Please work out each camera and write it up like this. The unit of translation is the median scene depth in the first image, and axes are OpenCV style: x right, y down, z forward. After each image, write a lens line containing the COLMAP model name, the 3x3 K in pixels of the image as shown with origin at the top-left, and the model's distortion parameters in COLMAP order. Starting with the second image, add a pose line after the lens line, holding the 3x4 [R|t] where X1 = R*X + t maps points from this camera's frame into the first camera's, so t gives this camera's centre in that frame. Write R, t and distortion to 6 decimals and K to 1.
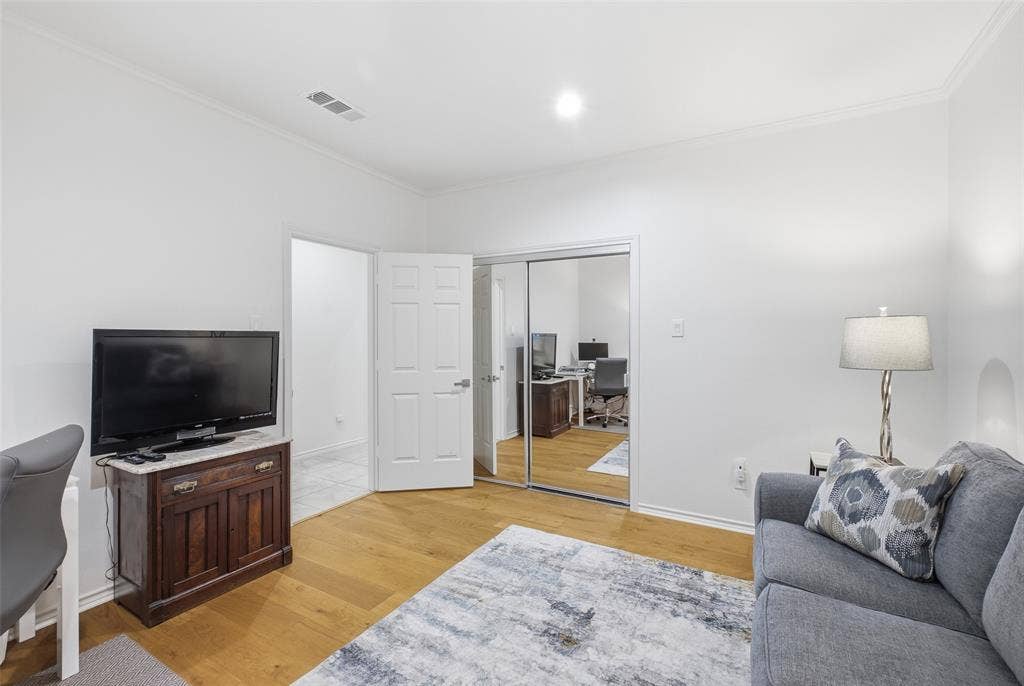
lens RADIAL K [[451.8, 0, 507.8], [0, 451.8, 341.6], [0, 0, 1]] dist [0.004439, -0.000100]
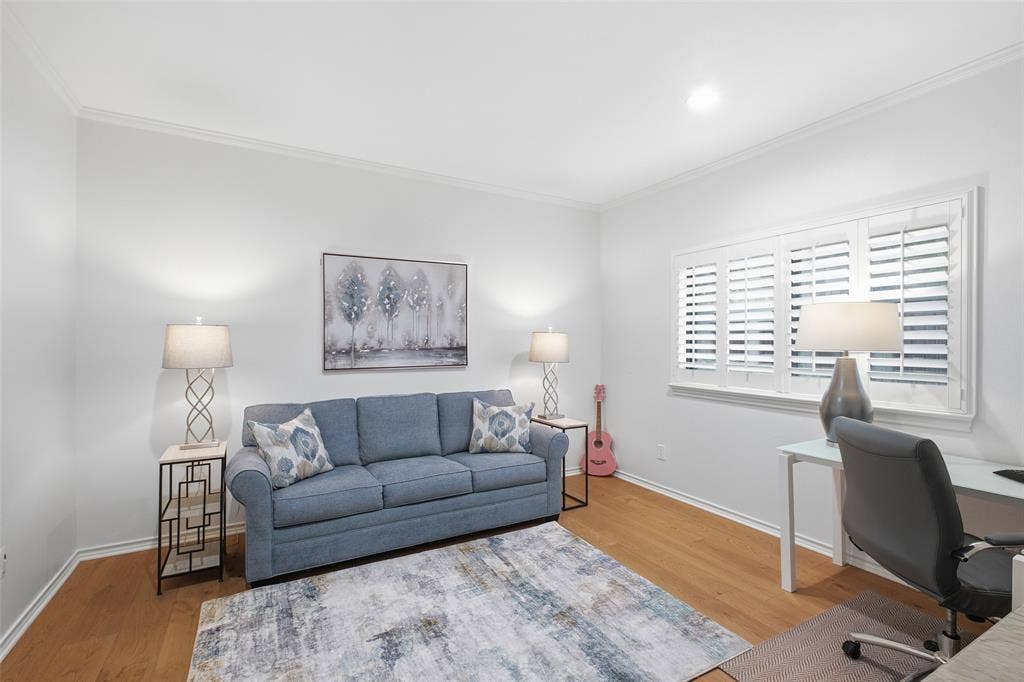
lens RADIAL K [[451.8, 0, 507.7], [0, 451.8, 339.2], [0, 0, 1]] dist [0.004439, -0.000100]
pose [[-0.853692, 0.001809, 0.520775, -0.553676], [0.001550, 0.999998, -0.000933, -0.014019], [-0.520776, 0.000011, -0.853693, 1.717091]]
